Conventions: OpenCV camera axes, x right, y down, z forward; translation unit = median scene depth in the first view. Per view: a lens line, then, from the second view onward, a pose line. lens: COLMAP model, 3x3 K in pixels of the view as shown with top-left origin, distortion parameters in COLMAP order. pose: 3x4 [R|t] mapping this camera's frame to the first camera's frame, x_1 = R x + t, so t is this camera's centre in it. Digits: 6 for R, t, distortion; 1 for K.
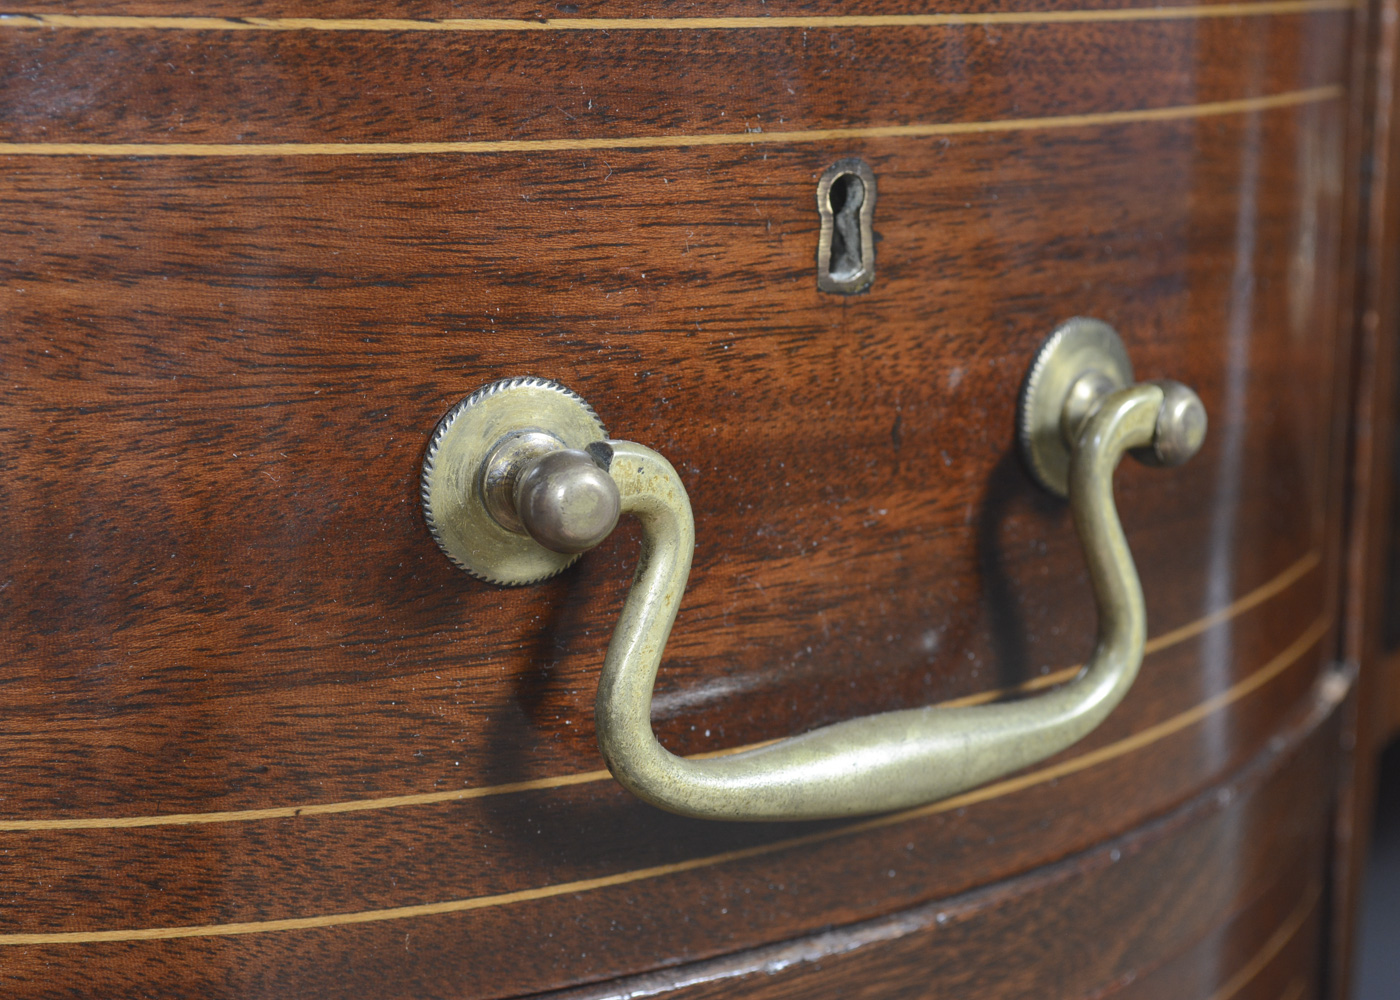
lens RADIAL K [[2732.8, 0, 701.7], [0, 2732.8, 500.7], [0, 0, 1]] dist [0.008637, 0.000000]
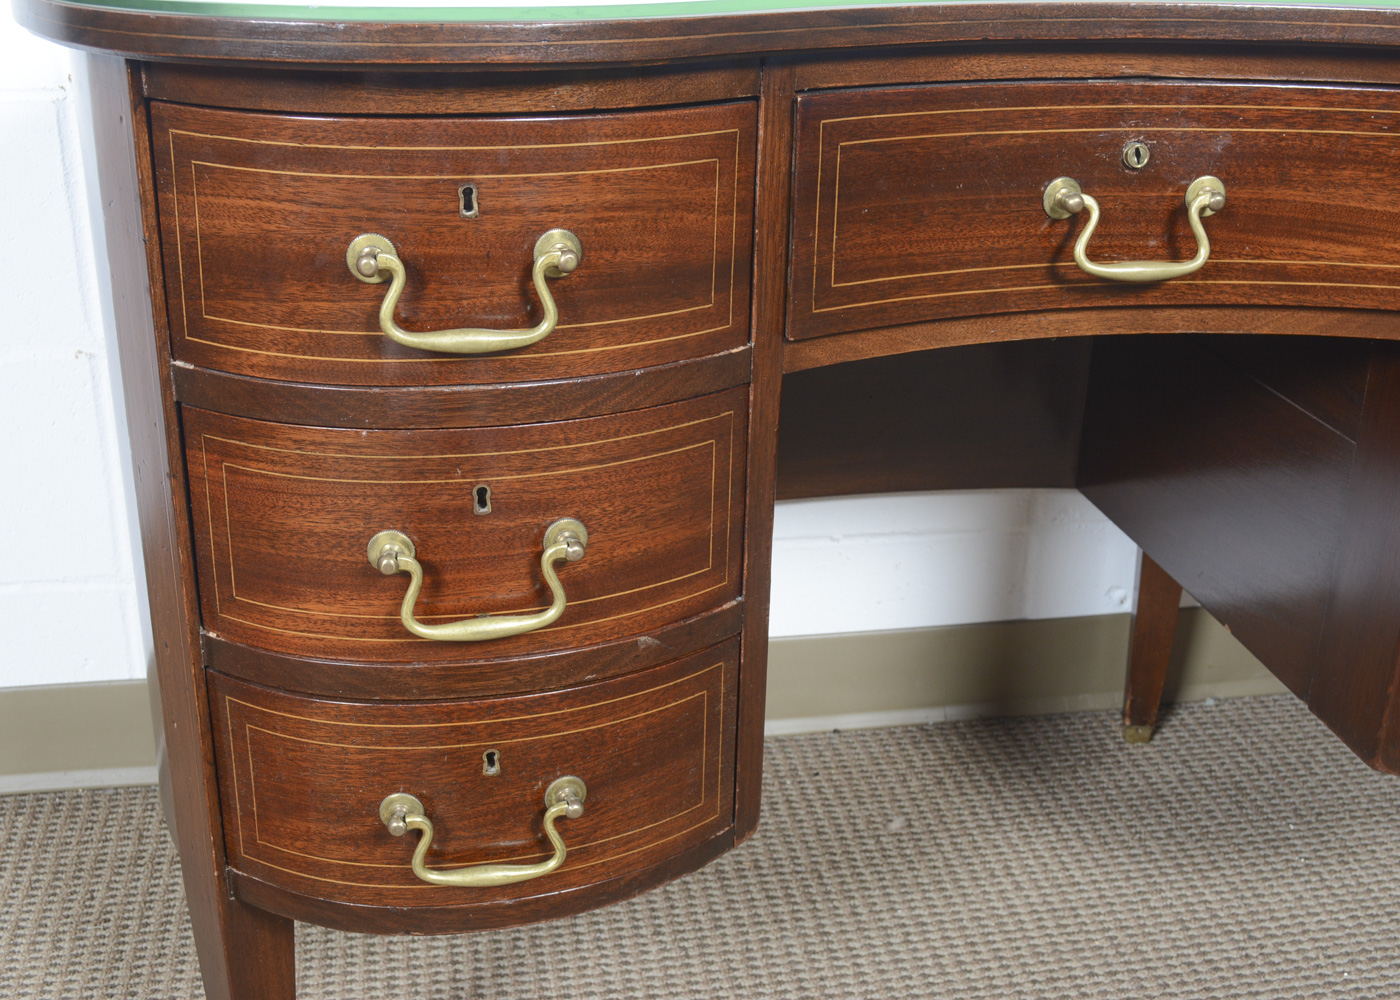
lens RADIAL K [[1670.2, 0, 692.0], [0, 1670.2, 494.6], [0, 0, 1]] dist [-0.029809, 0.000000]
pose [[0.915342, 0.166370, -0.366702, 1.334848], [-0.102097, 0.976788, 0.188312, -0.179031], [0.389520, -0.134931, 0.911081, -1.124670]]
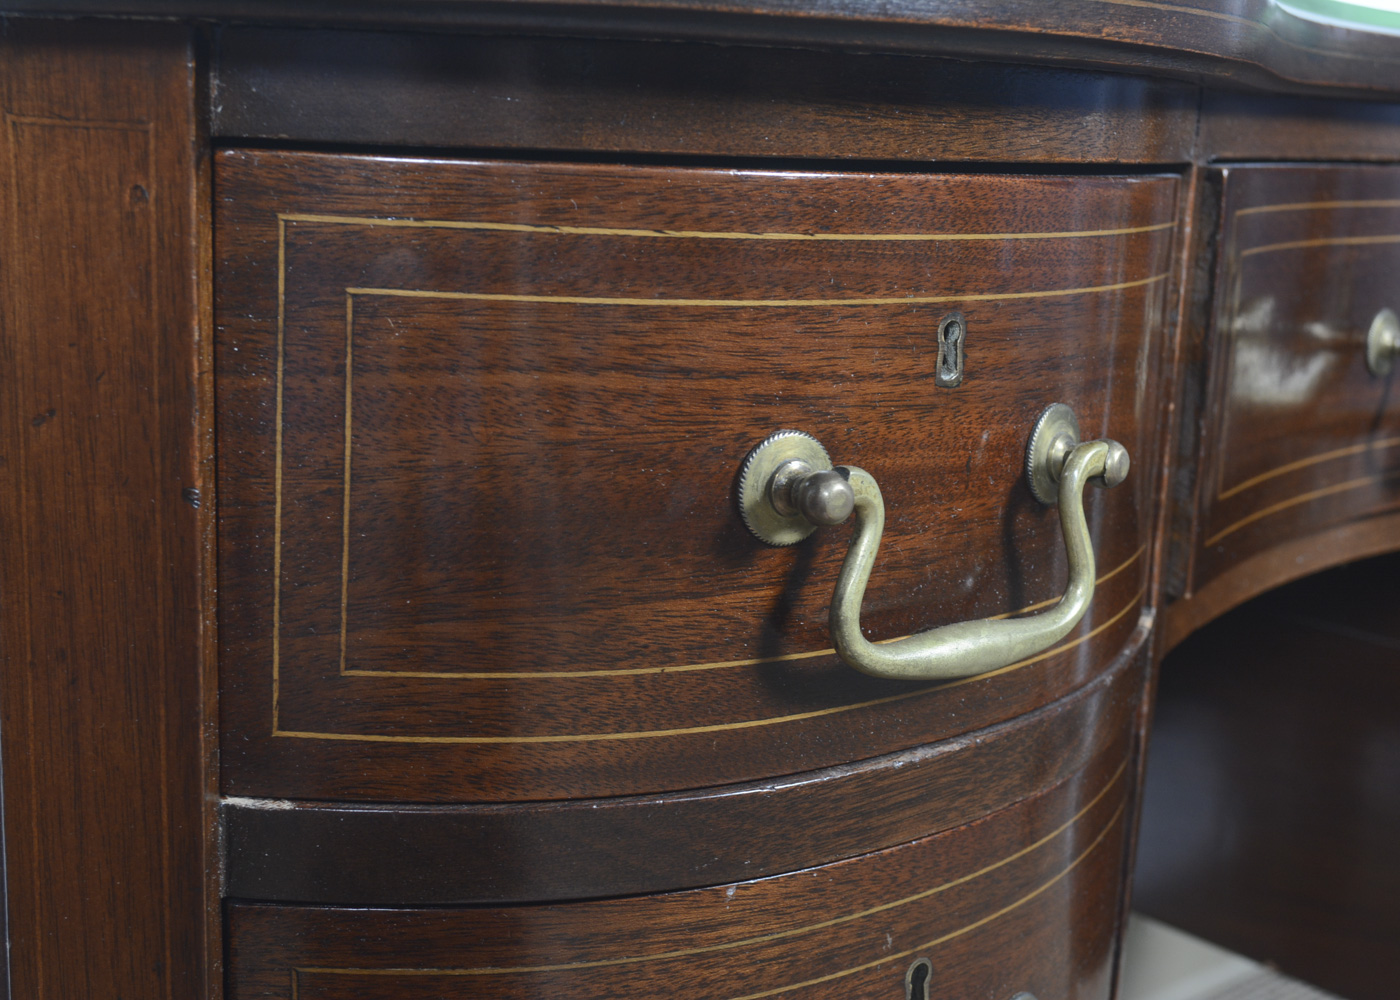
lens RADIAL K [[2001.3, 0, 702.6], [0, 2001.3, 501.3], [0, 0, 1]] dist [-0.034404, 0.000000]
pose [[0.994258, 0.016598, 0.105718, -0.259022], [-0.015471, 0.999814, -0.011475, 0.017562], [-0.105888, 0.009773, 0.994330, -0.302930]]
